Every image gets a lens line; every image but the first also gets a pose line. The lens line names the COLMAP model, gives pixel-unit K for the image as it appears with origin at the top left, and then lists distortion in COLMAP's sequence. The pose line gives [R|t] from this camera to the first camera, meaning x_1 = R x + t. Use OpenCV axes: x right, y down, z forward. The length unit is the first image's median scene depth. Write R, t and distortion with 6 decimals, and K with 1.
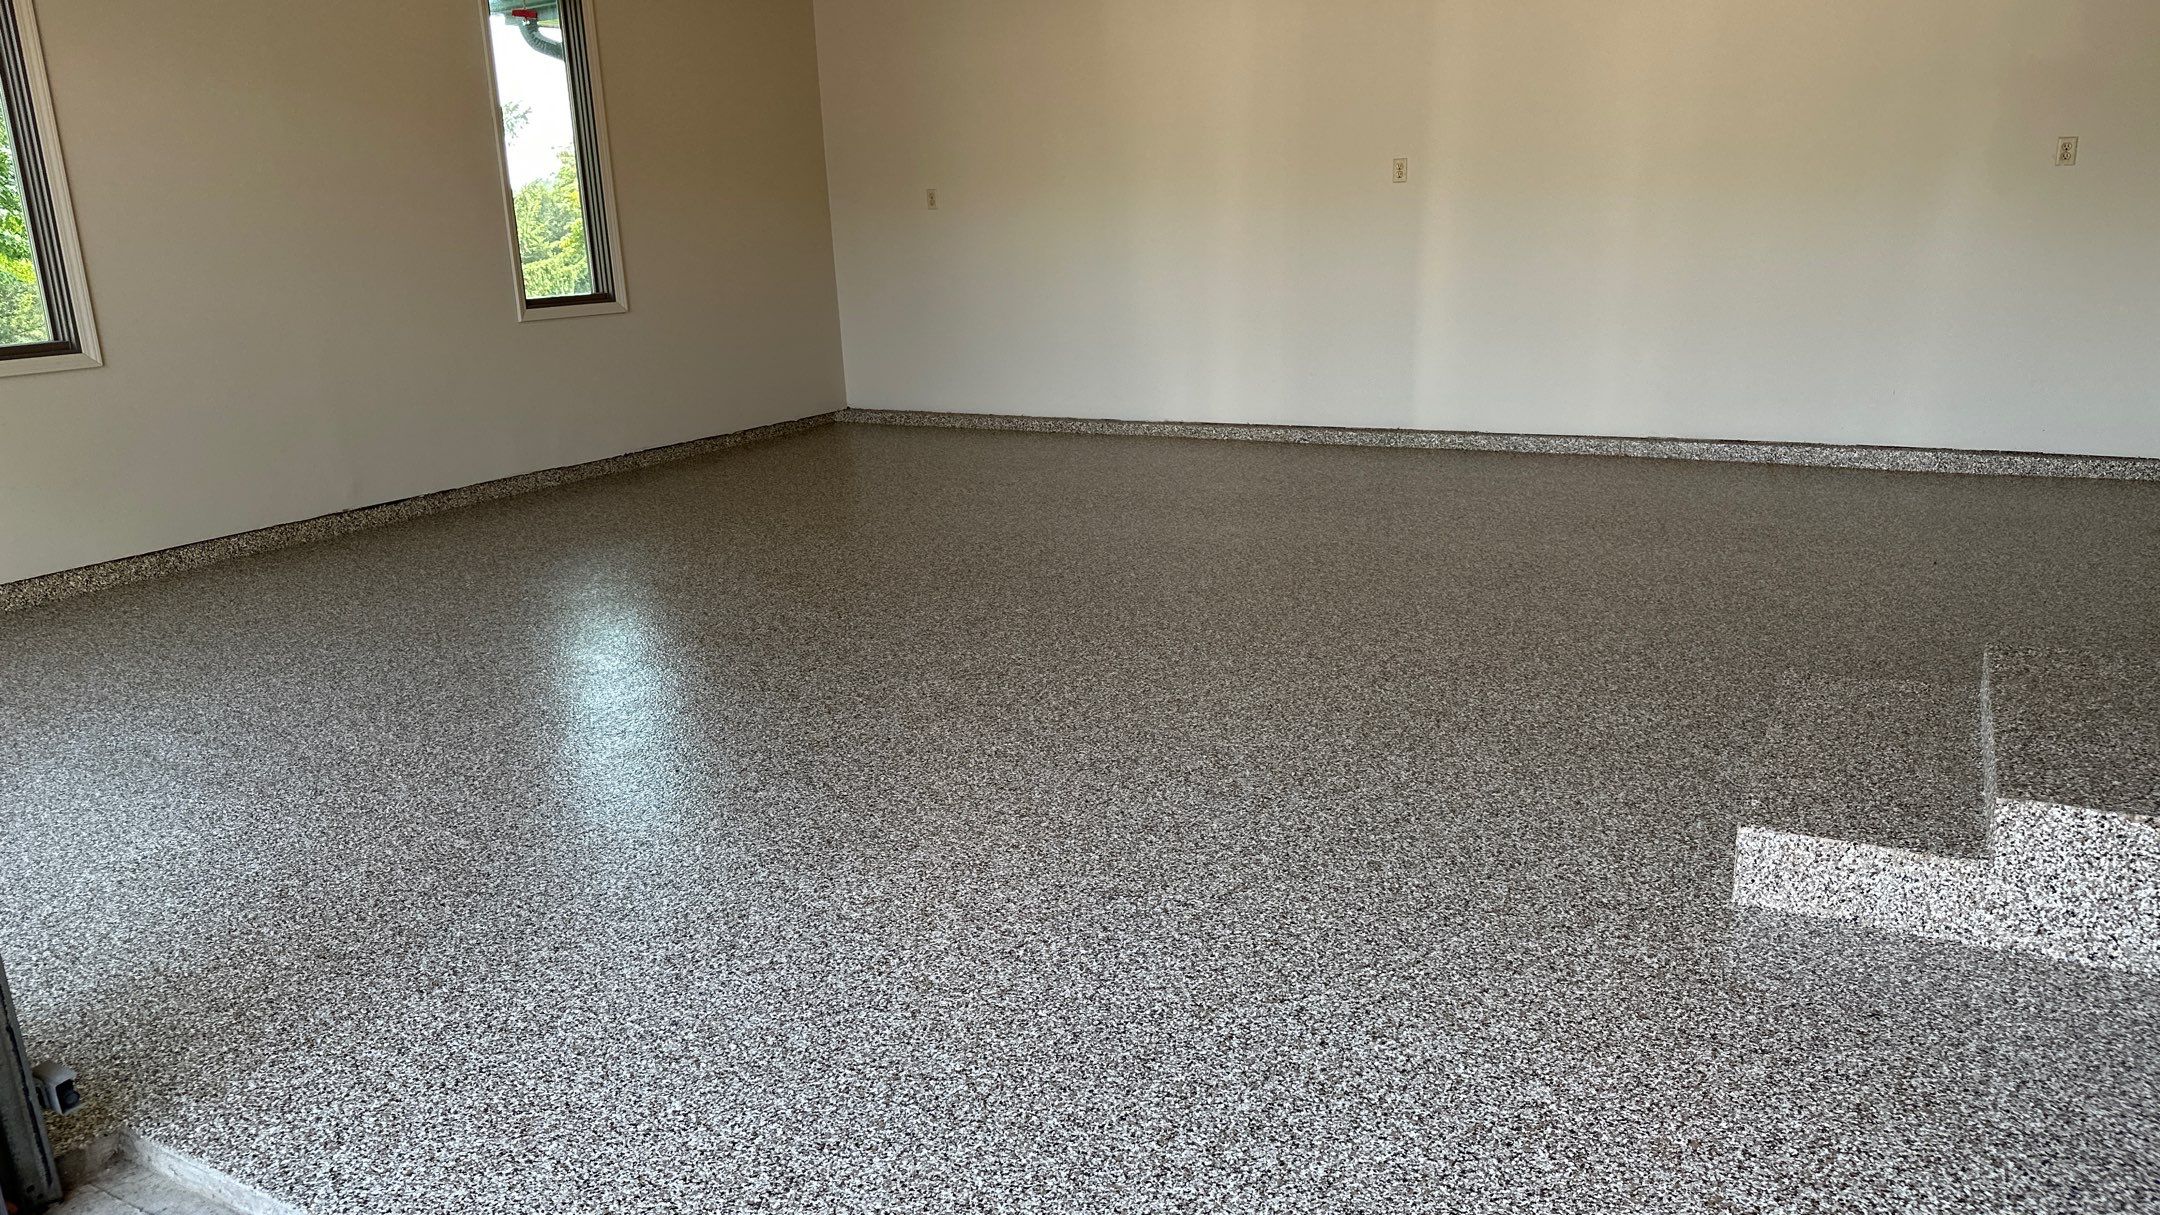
lens RADIAL K [[1484.4, 0, 1080.0], [0, 1484.4, 607.5], [0, 0, 1]] dist [-0.004542, -0.001591]
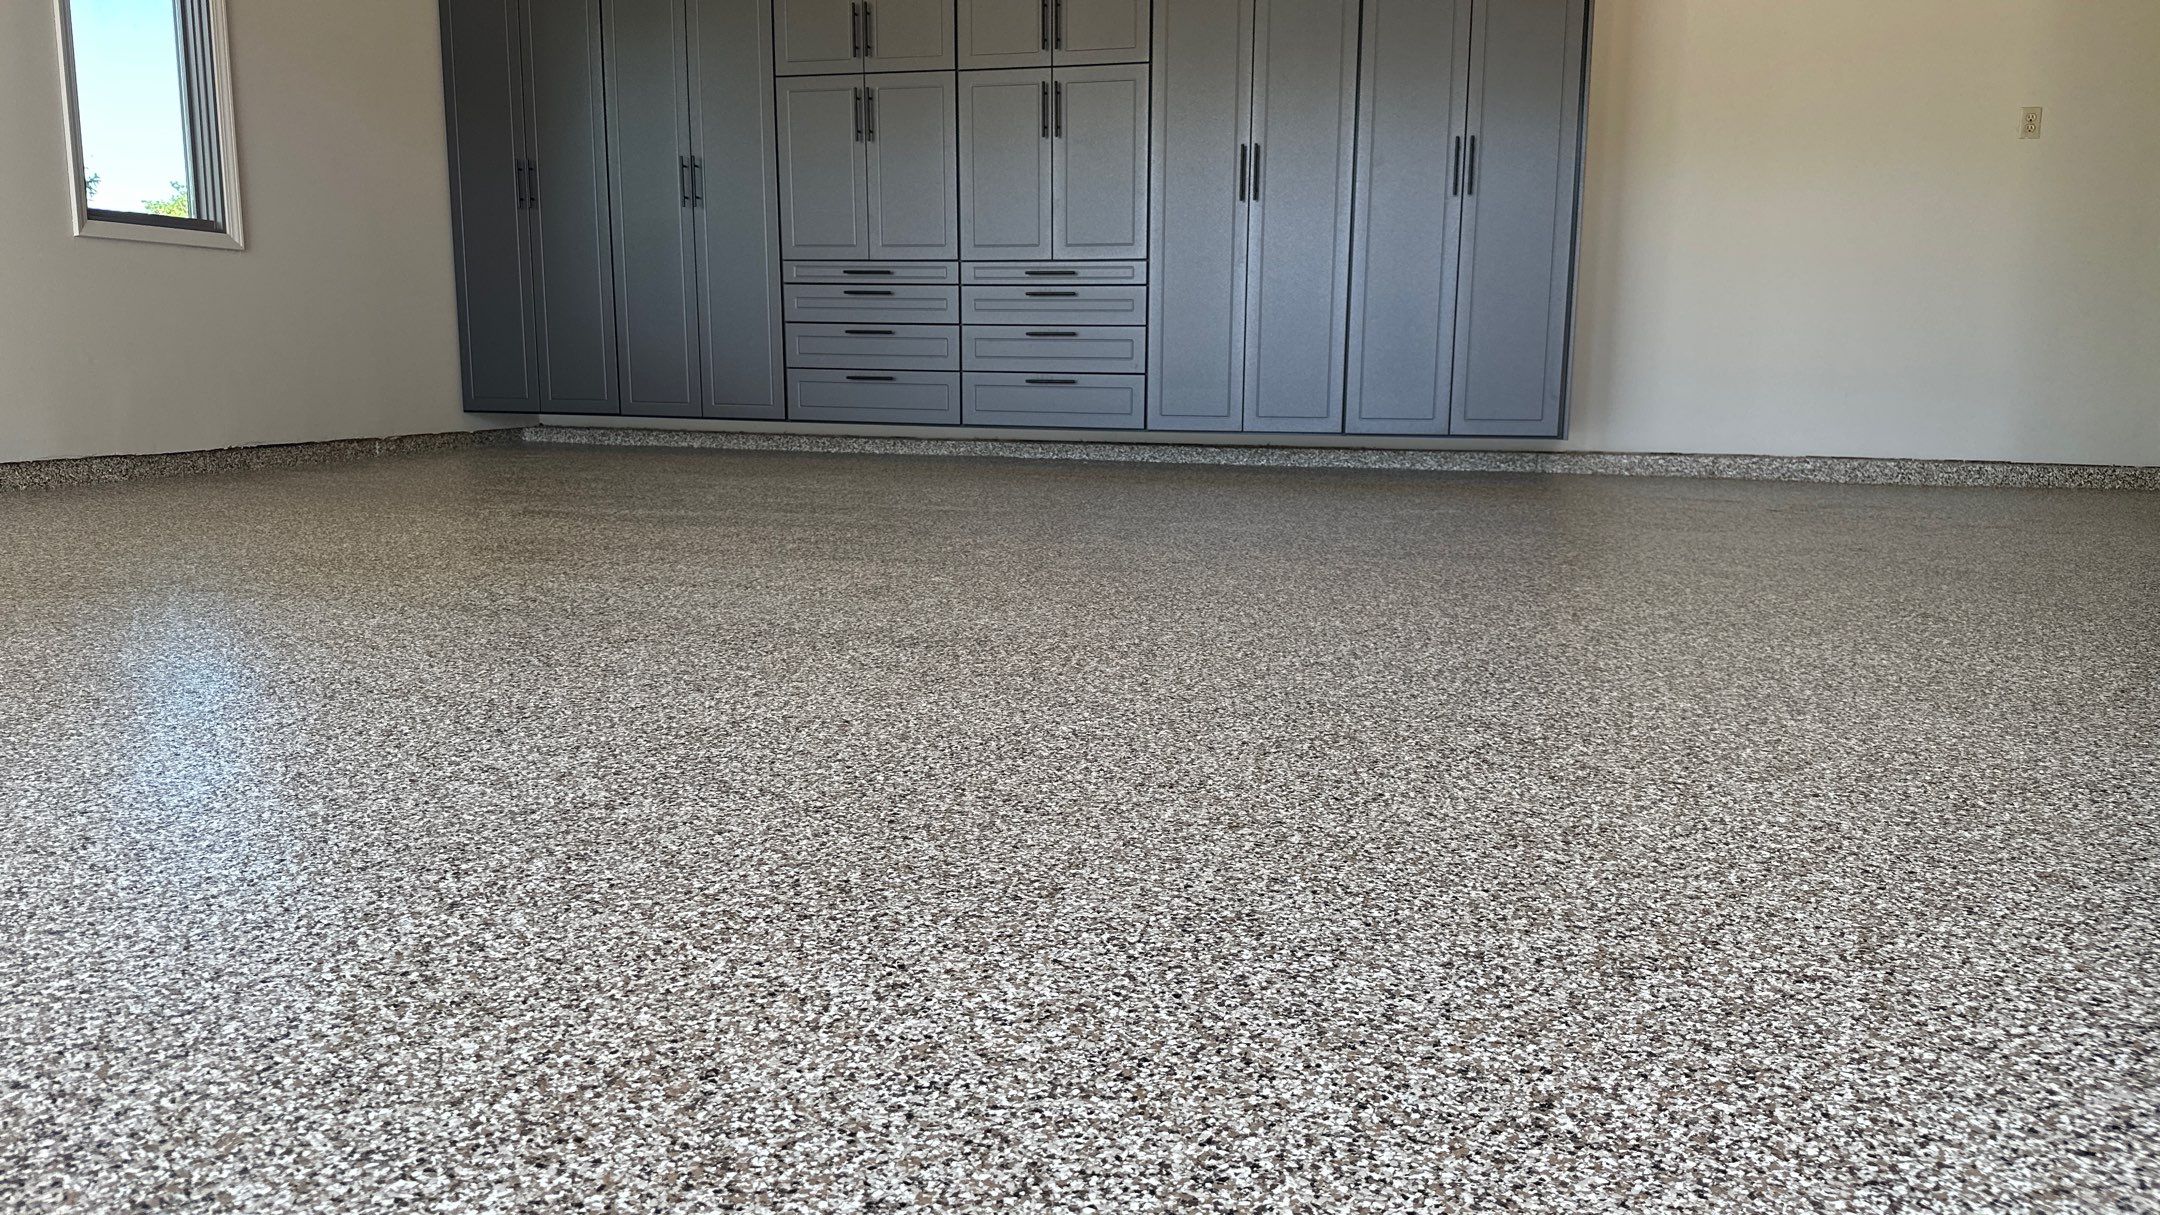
lens RADIAL K [[1512.0, 0, 1080.0], [0, 1512.0, 607.5], [0, 0, 1]] dist [-0.011592, -0.006398]
pose [[0.972040, 0.009257, 0.234634, -0.147260], [0.012822, 0.995639, -0.092402, 0.084374], [-0.234466, 0.092827, 0.967682, 0.396840]]
